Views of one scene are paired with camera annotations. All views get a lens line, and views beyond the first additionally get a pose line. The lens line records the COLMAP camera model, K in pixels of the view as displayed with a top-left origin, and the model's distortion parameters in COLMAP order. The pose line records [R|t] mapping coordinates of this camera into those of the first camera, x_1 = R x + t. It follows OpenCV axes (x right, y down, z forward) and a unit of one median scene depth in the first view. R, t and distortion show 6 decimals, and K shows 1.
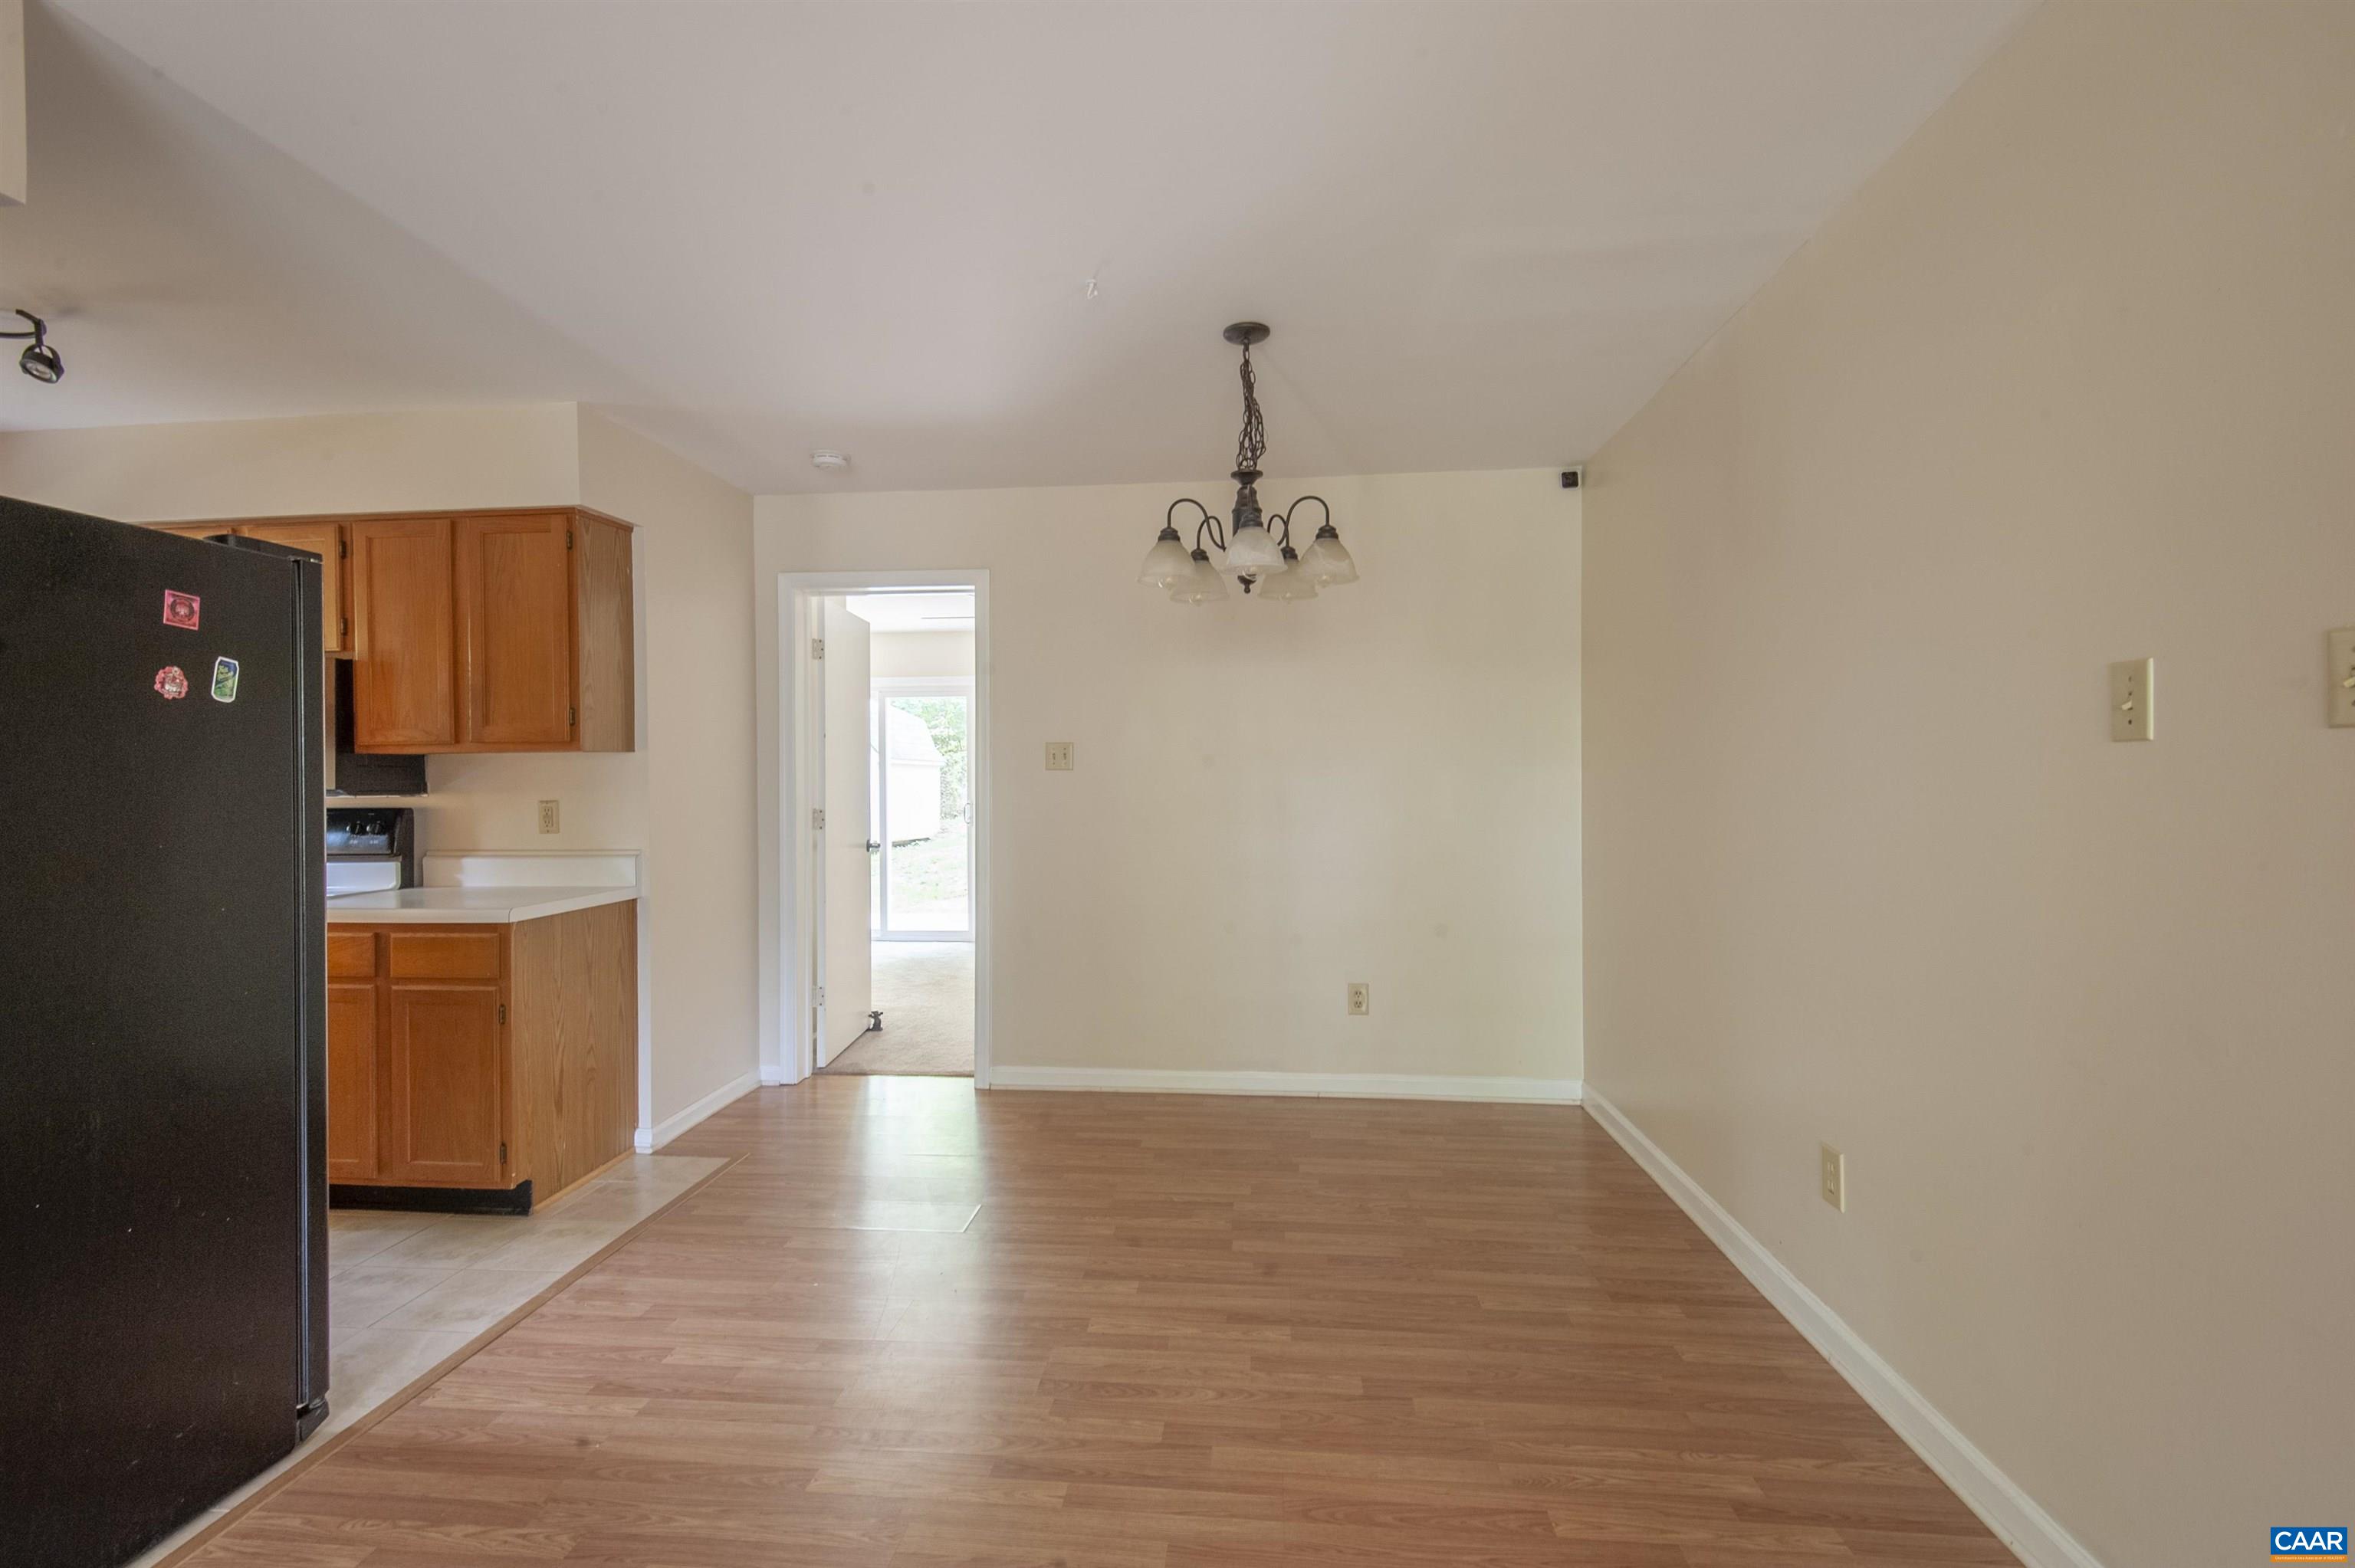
lens RADIAL K [[1064.3, 0, 1162.6], [0, 1064.3, 785.4], [0, 0, 1]] dist [0.041232, -0.024800]
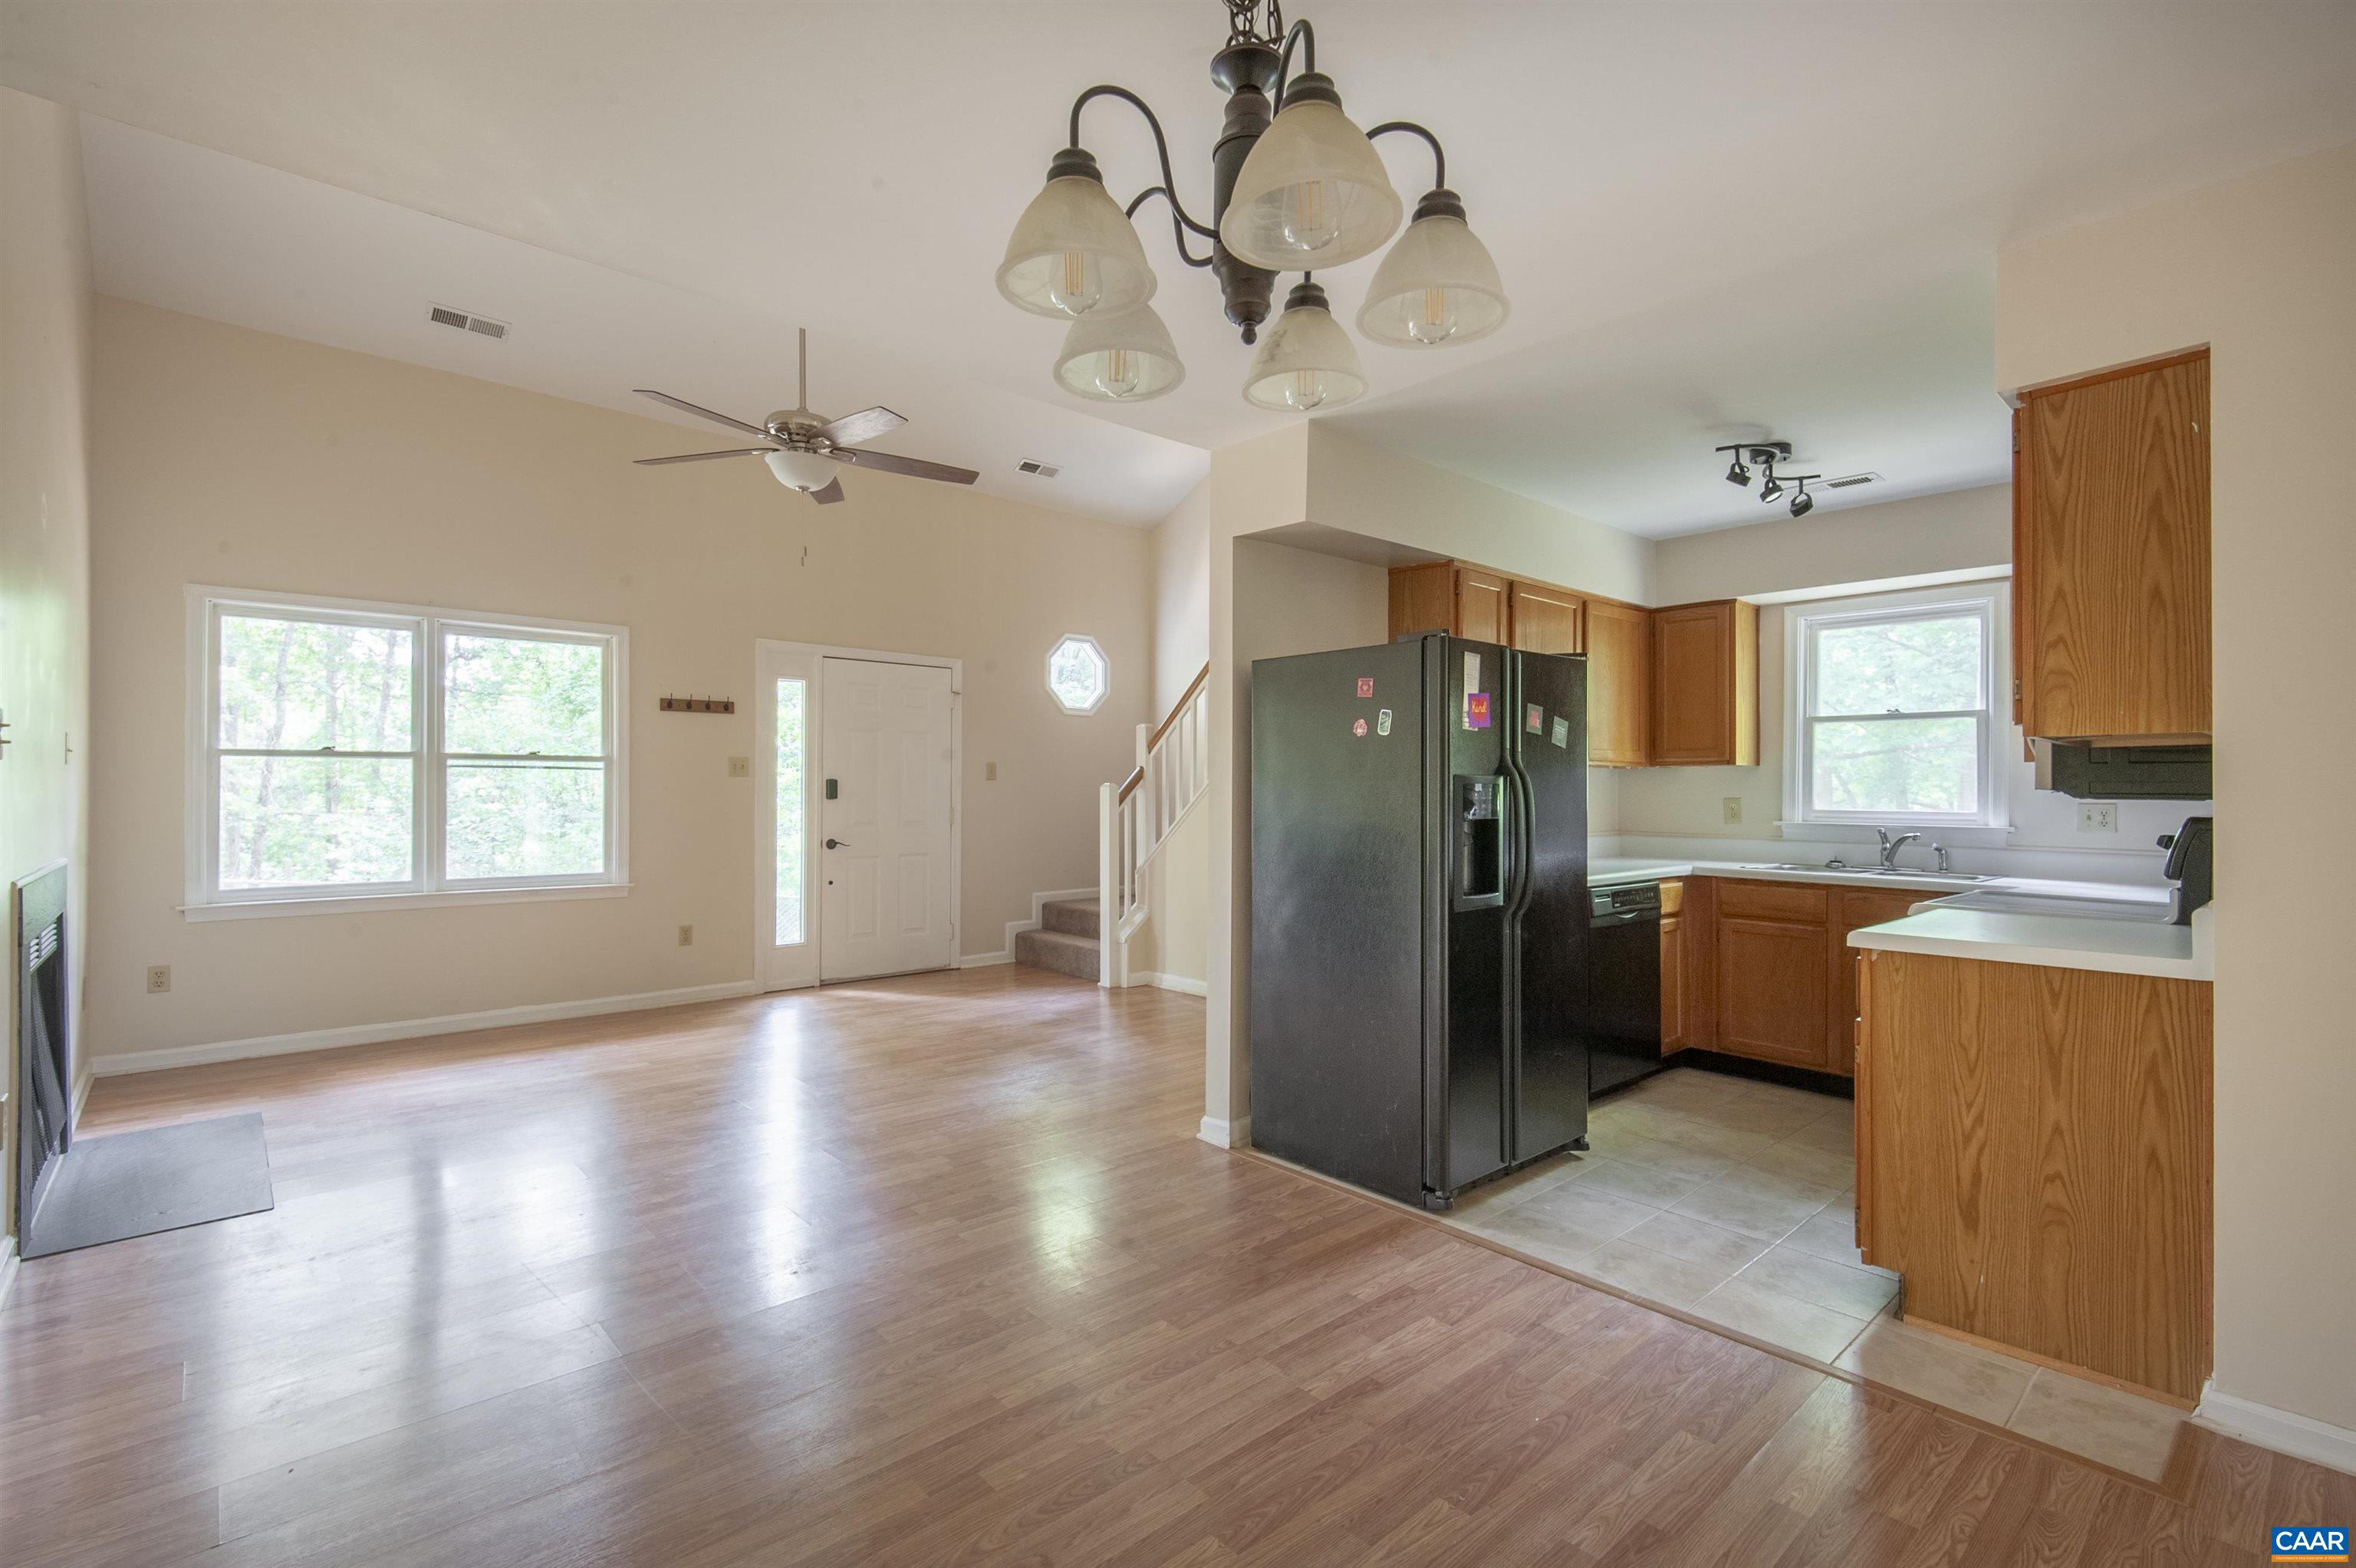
lens RADIAL K [[1064.8, 0, 1163.1], [0, 1064.8, 785.4], [0, 0, 1]] dist [0.041232, -0.024800]
pose [[-0.679110, 0.003555, -0.734028, 0.383512], [-0.002797, 0.999968, 0.007430, -0.004979], [0.734031, 0.007099, -0.679079, 1.155589]]
